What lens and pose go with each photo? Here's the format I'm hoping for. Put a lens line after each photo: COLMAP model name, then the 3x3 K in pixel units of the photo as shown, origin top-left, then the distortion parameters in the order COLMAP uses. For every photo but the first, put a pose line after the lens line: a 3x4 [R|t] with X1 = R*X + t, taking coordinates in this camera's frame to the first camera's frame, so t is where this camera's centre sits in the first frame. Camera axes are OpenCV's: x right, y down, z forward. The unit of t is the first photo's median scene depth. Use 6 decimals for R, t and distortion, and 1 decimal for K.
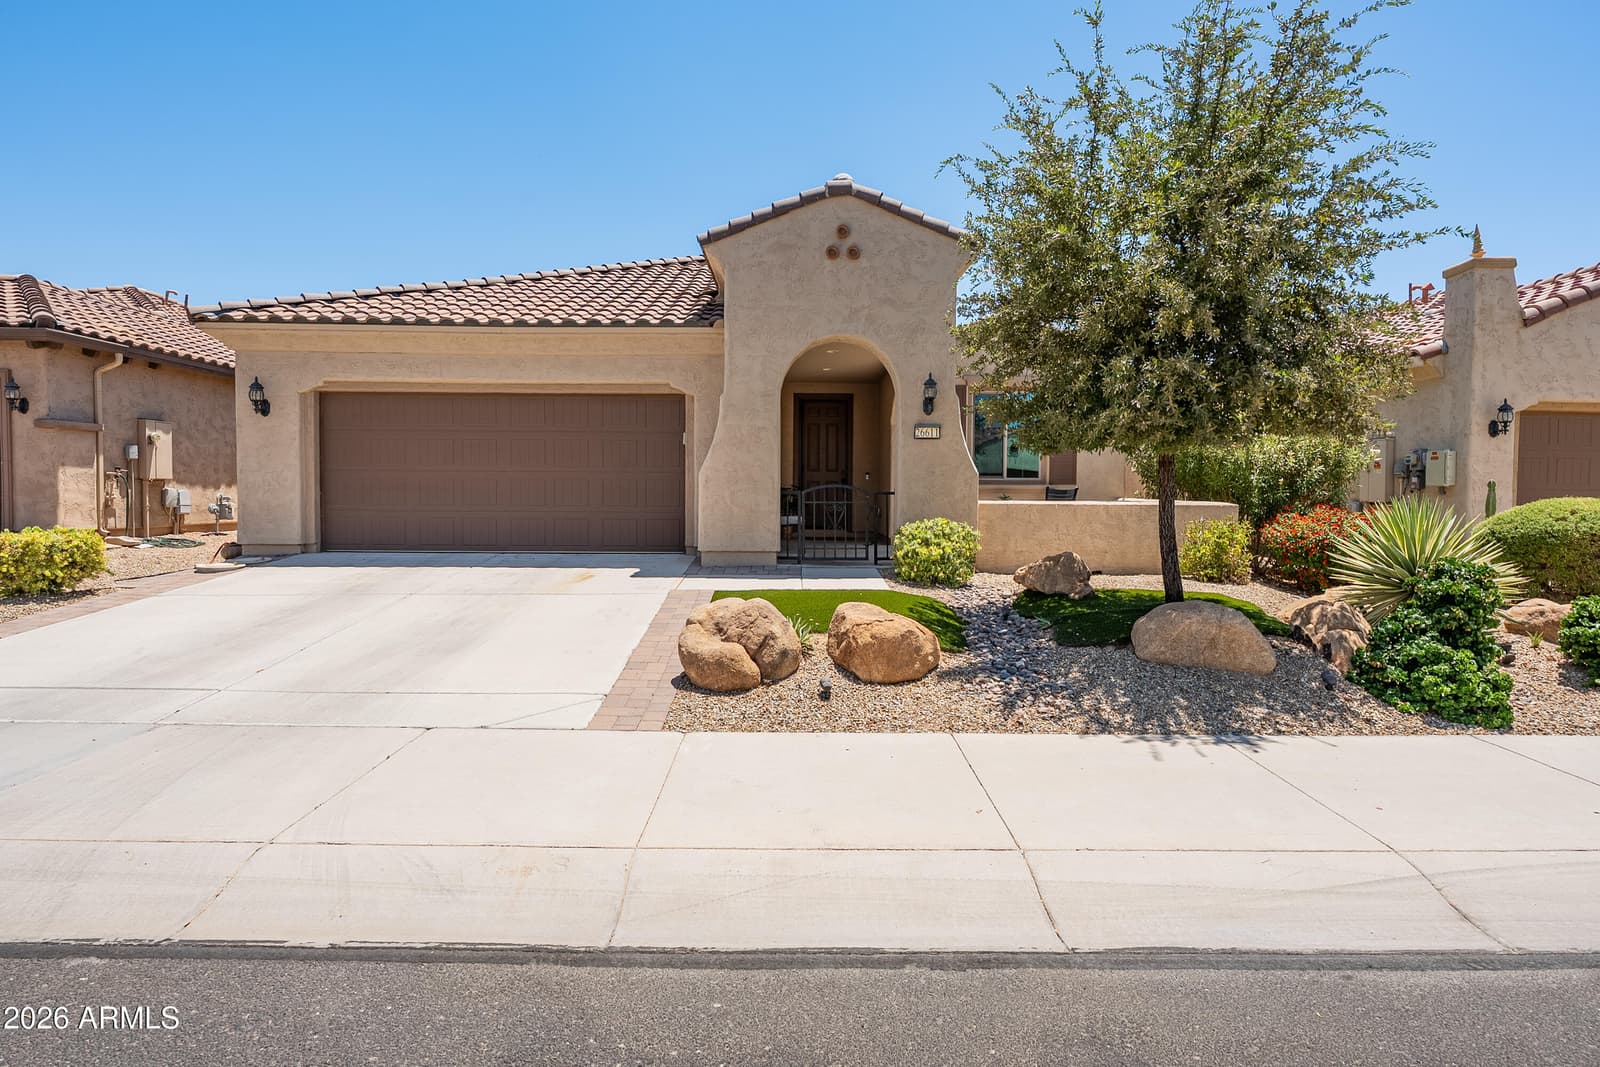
lens RADIAL K [[808.2, 0, 808.0], [0, 808.2, 537.2], [0, 0, 1]] dist [-0.013872, 0.005234]
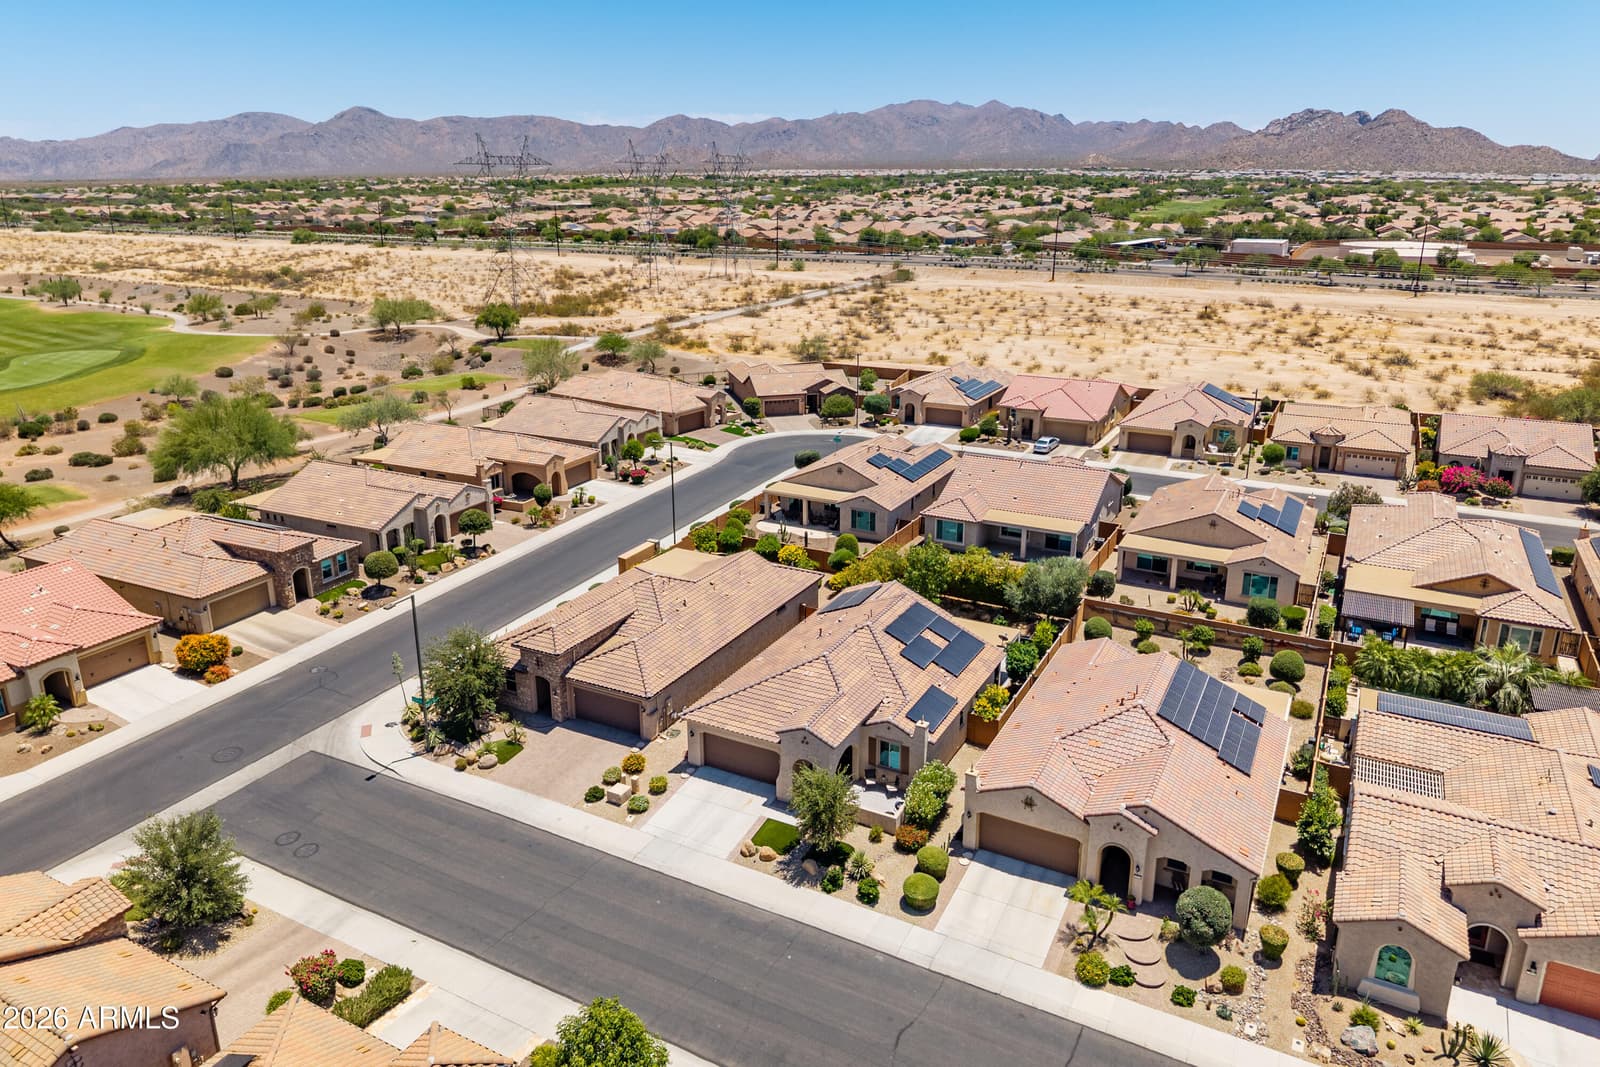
lens RADIAL K [[1060.5, 0, 807.5], [0, 1060.5, 521.0], [0, 0, 1]] dist [0.020419, -0.019004]
pose [[0.875299, 0.135728, -0.464143, 2.484478], [-0.013574, 0.966321, 0.256980, -2.914993], [0.483391, -0.218634, 0.847663, -3.468172]]
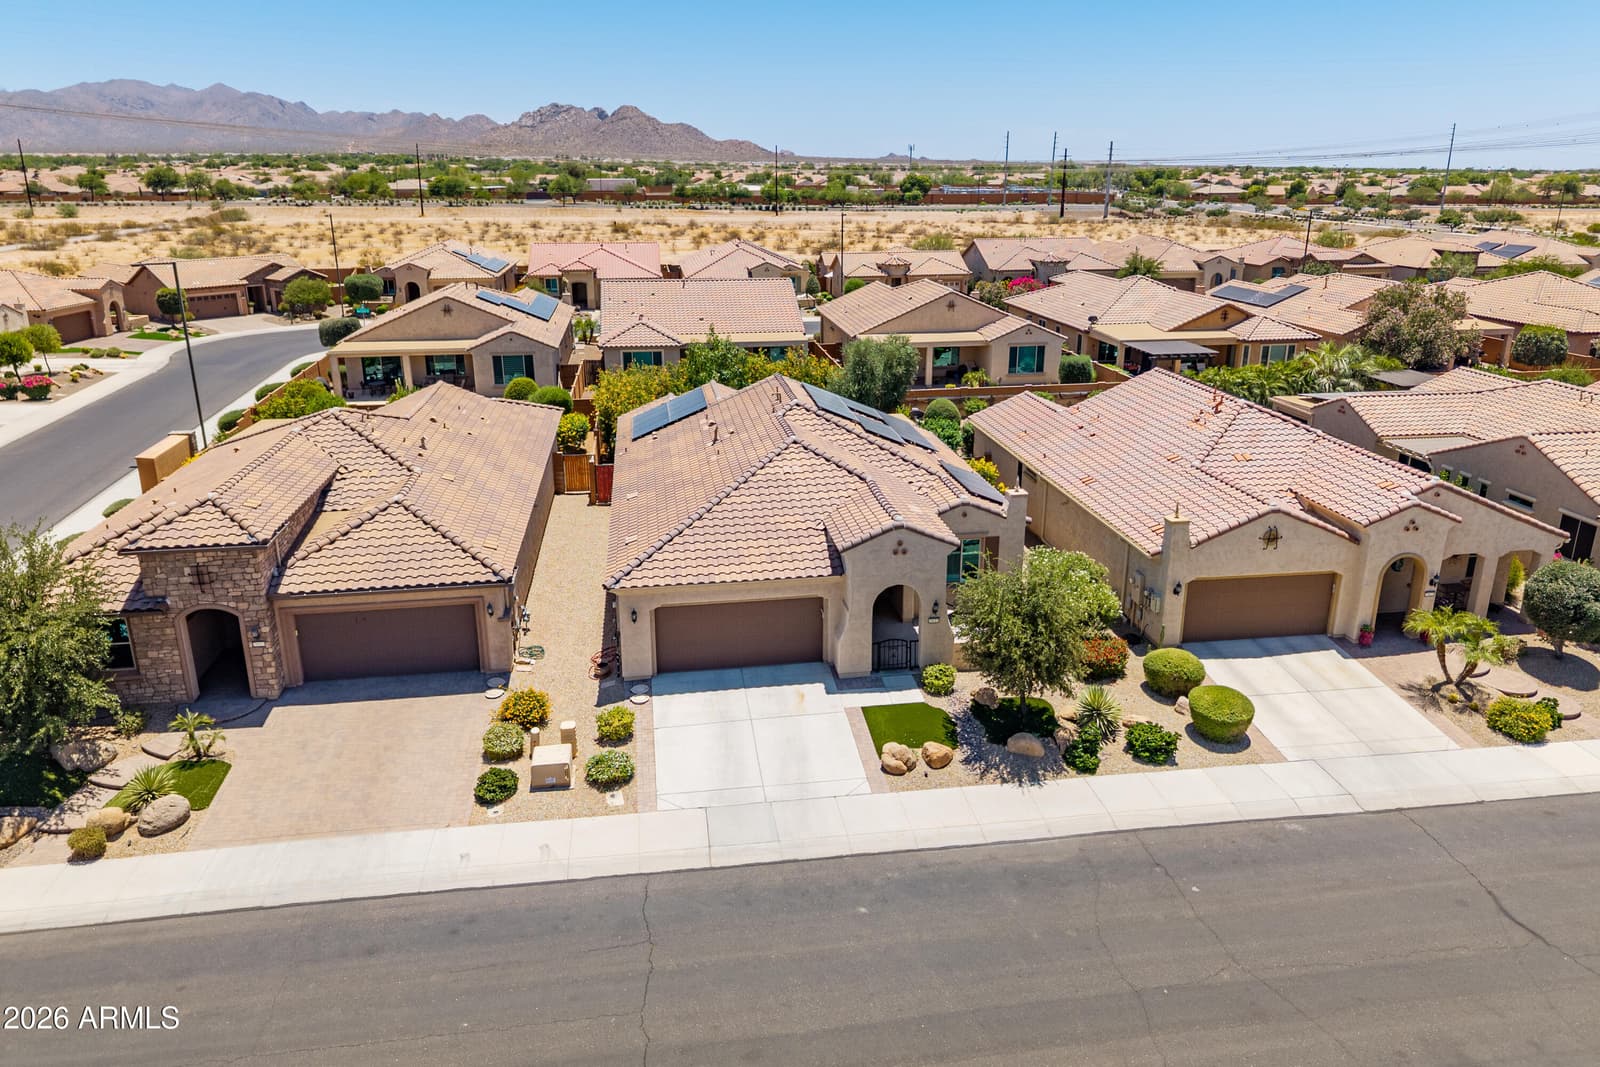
lens RADIAL K [[1060.5, 0, 798.4], [0, 1060.5, 507.5], [0, 0, 1]] dist [0.020419, -0.019004]
pose [[0.991598, -0.052055, 0.118419, -0.599723], [0.020693, 0.967501, 0.252019, -1.250499], [-0.127689, -0.247451, 0.960450, -1.856356]]
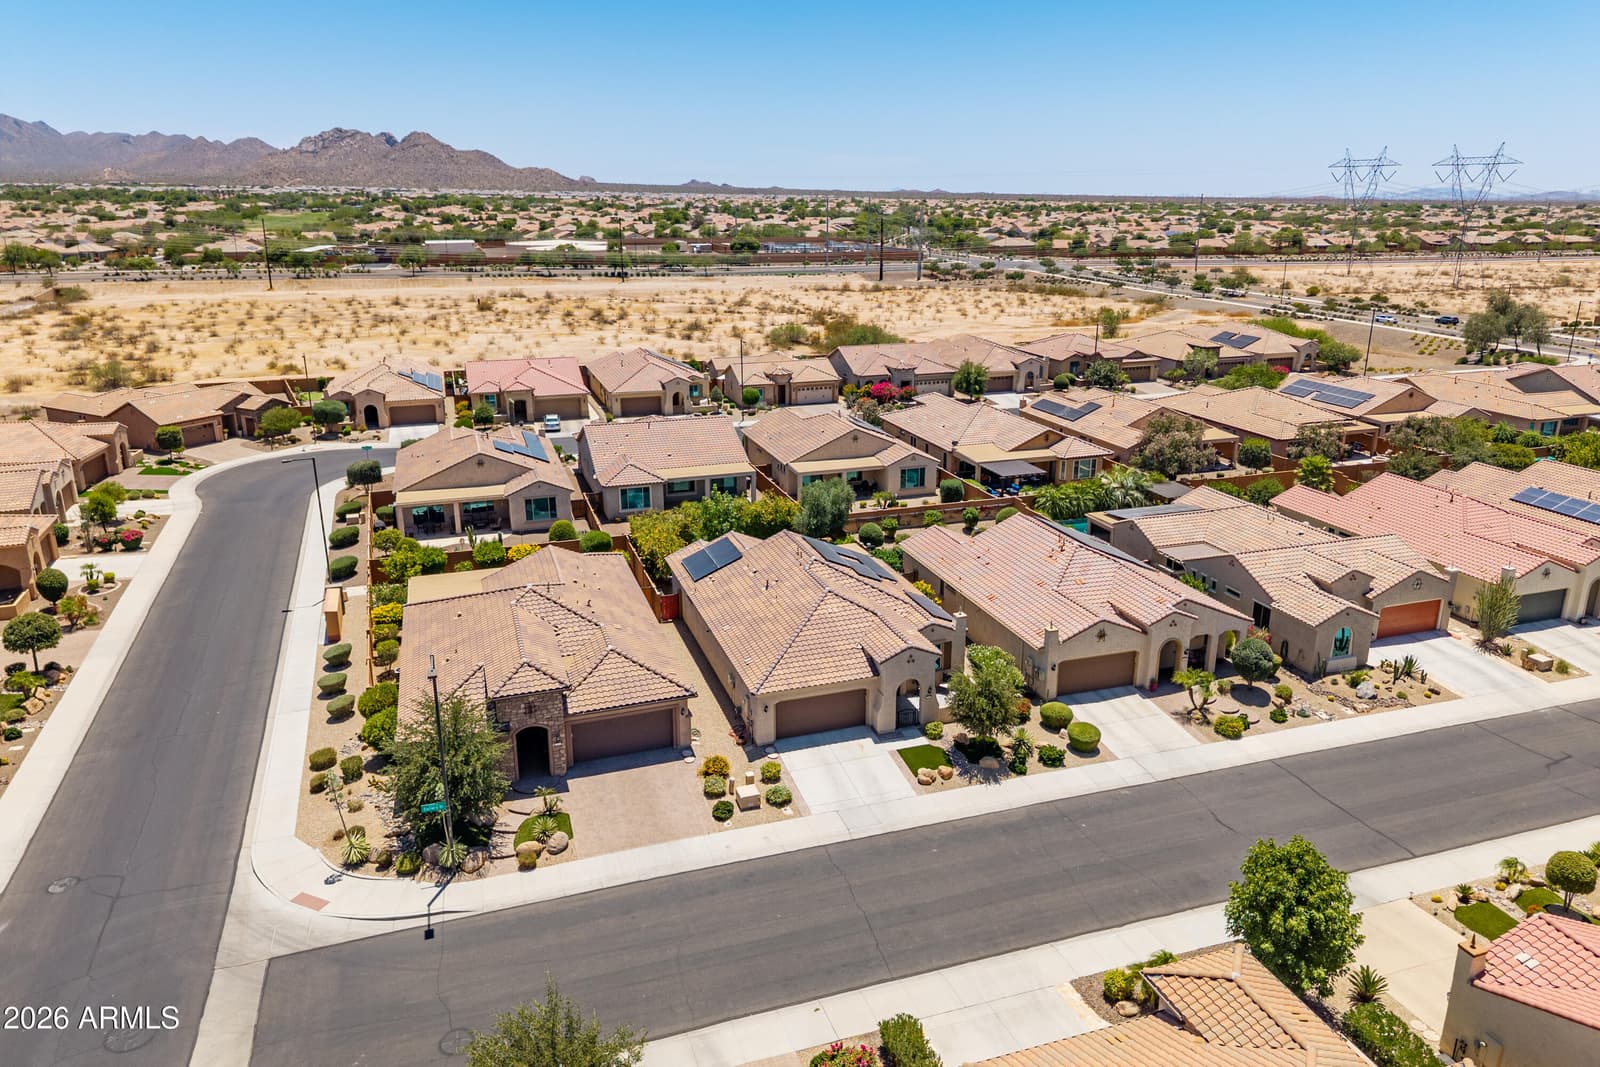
lens RADIAL K [[1060.5, 0, 795.5], [0, 1060.5, 524.6], [0, 0, 1]] dist [0.020419, -0.019004]
pose [[0.953774, -0.103051, 0.282304, -2.001716], [0.030284, 0.967546, 0.250873, -2.435373], [-0.298995, -0.230727, 0.925941, -3.740788]]
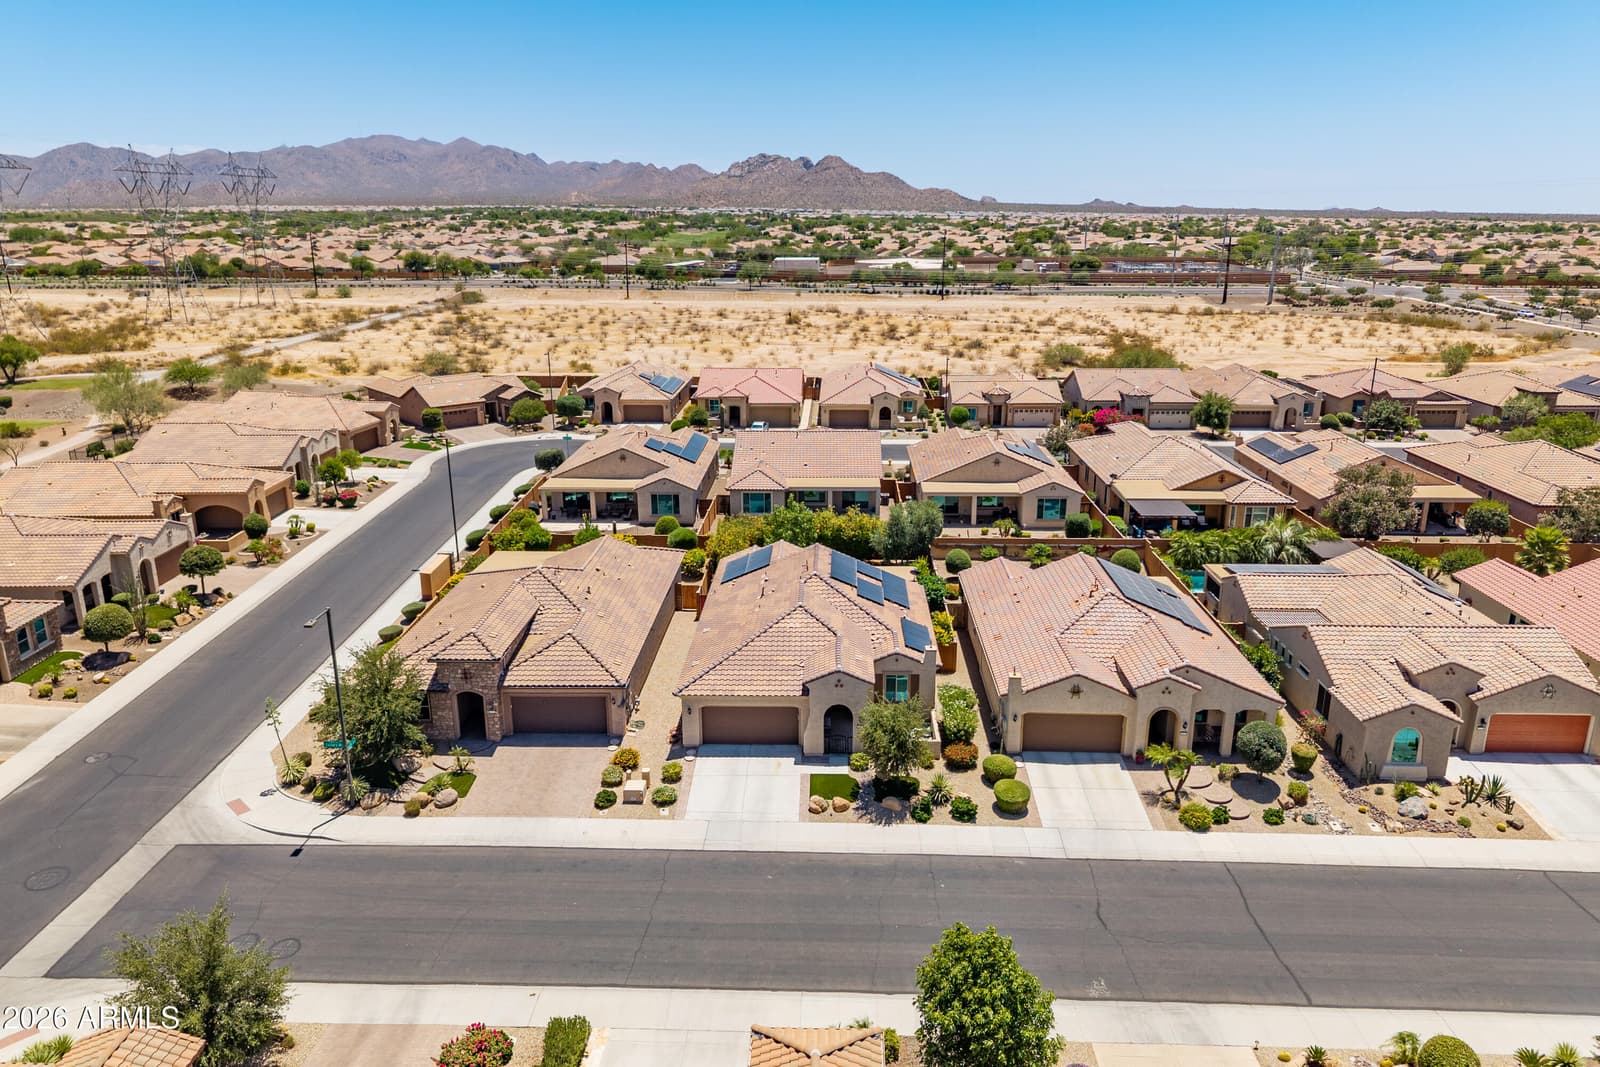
lens RADIAL K [[1060.5, 0, 801.7], [0, 1060.5, 534.6], [0, 0, 1]] dist [0.020419, -0.019004]
pose [[0.998676, -0.000605, -0.051447, 0.130482], [0.012705, 0.971865, 0.235196, -2.337844], [0.049857, -0.235538, 0.970585, -3.969288]]
